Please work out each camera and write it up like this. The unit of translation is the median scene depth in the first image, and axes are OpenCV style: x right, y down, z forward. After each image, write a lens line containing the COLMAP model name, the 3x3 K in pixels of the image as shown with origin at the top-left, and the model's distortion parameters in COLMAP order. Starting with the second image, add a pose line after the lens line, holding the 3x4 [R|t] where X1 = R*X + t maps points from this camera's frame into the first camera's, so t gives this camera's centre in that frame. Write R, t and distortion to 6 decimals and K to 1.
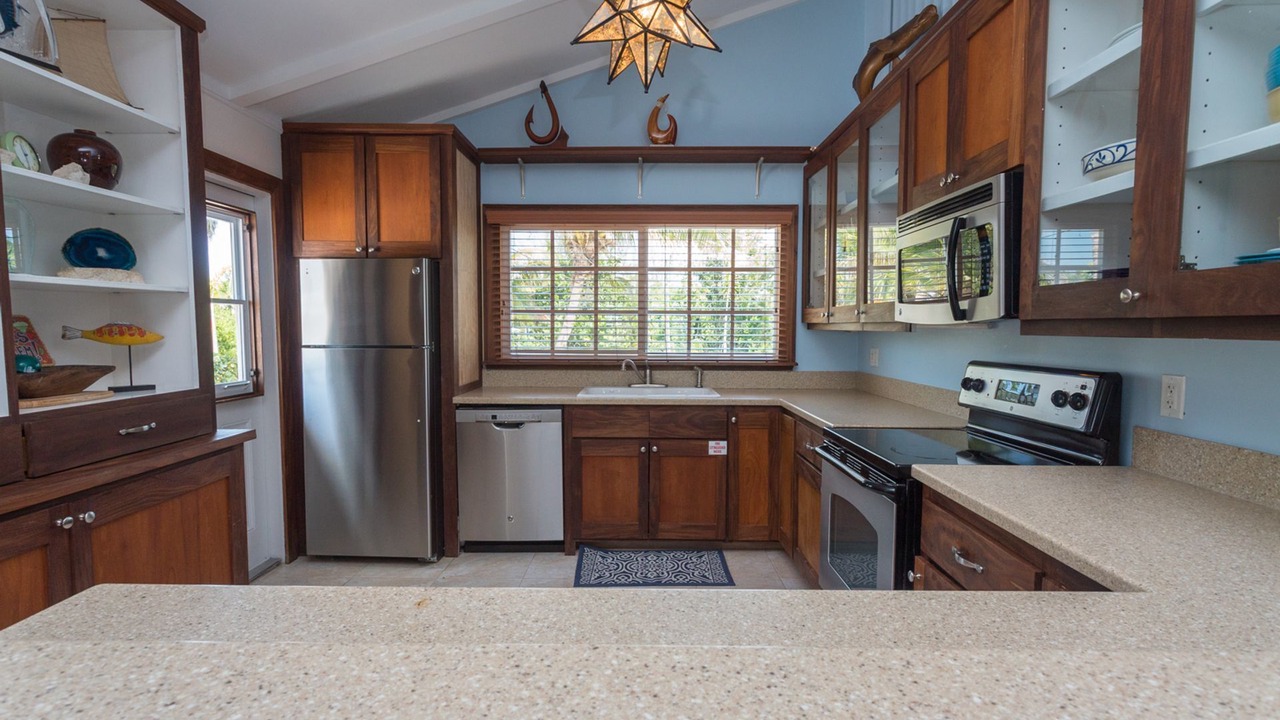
lens RADIAL K [[632.6, 0, 640.0], [0, 632.6, 360.0], [0, 0, 1]] dist [0.013603, 0.000039]
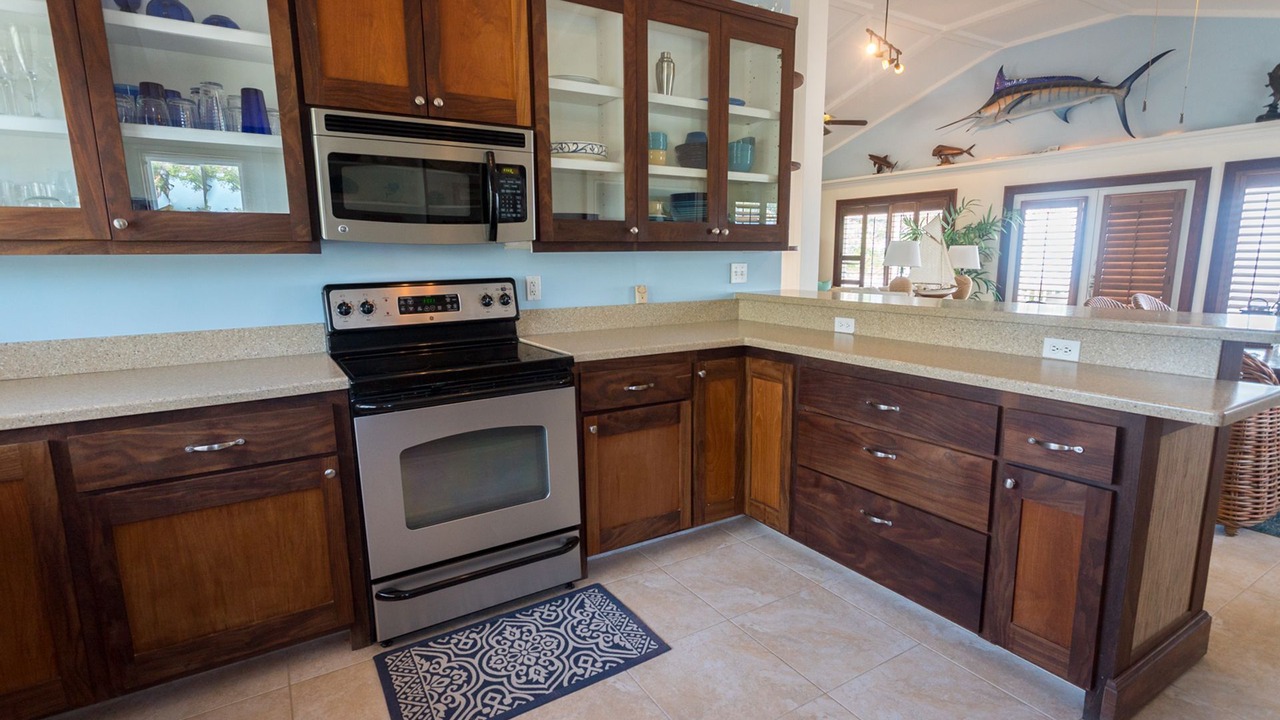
lens RADIAL K [[632.6, 0, 640.0], [0, 632.6, 360.0], [0, 0, 1]] dist [0.013603, 0.000039]
pose [[-0.543800, -0.138519, 0.827704, -0.366561], [0.051150, 0.978980, 0.197440, -0.036187], [-0.837654, 0.149705, -0.525284, 0.801072]]
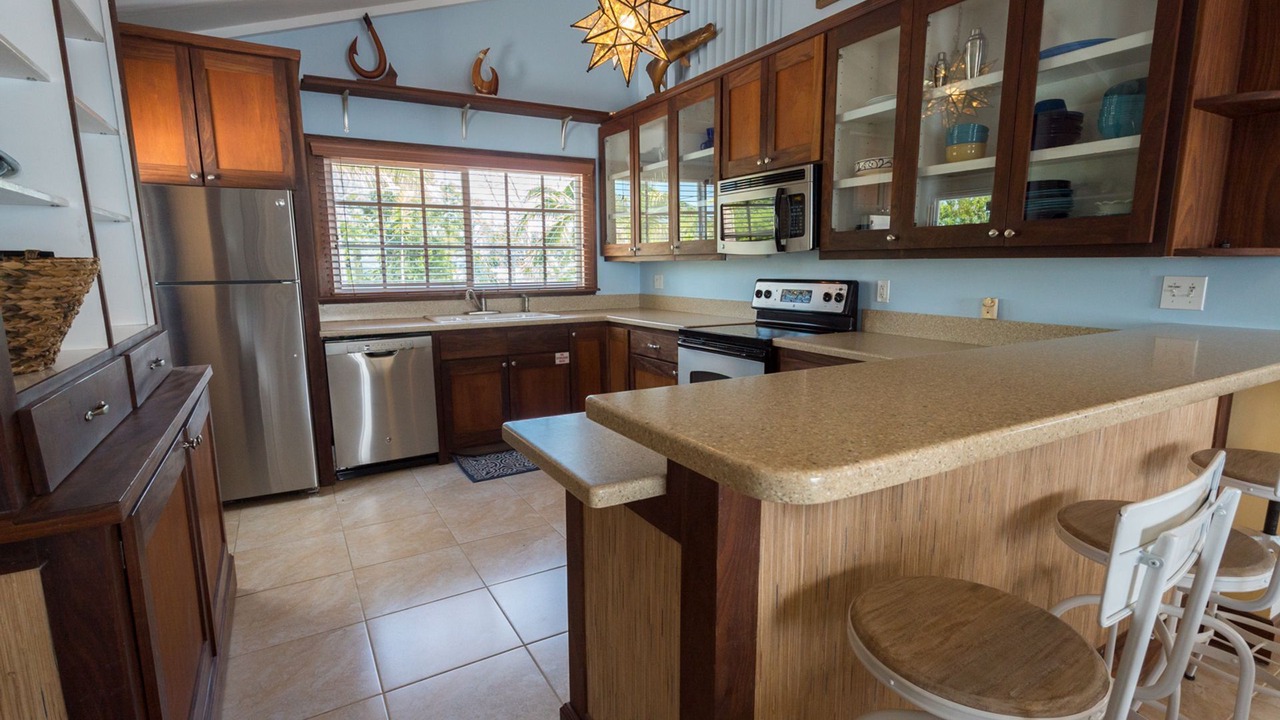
lens RADIAL K [[608.2, 0, 640.0], [0, 608.2, 360.0], [0, 0, 1]] dist [0.001793, 0.000627]
pose [[0.856965, -0.091498, 0.507188, -0.352117], [0.037811, 0.992624, 0.115186, 0.011209], [-0.513986, -0.079533, 0.854103, -0.096932]]
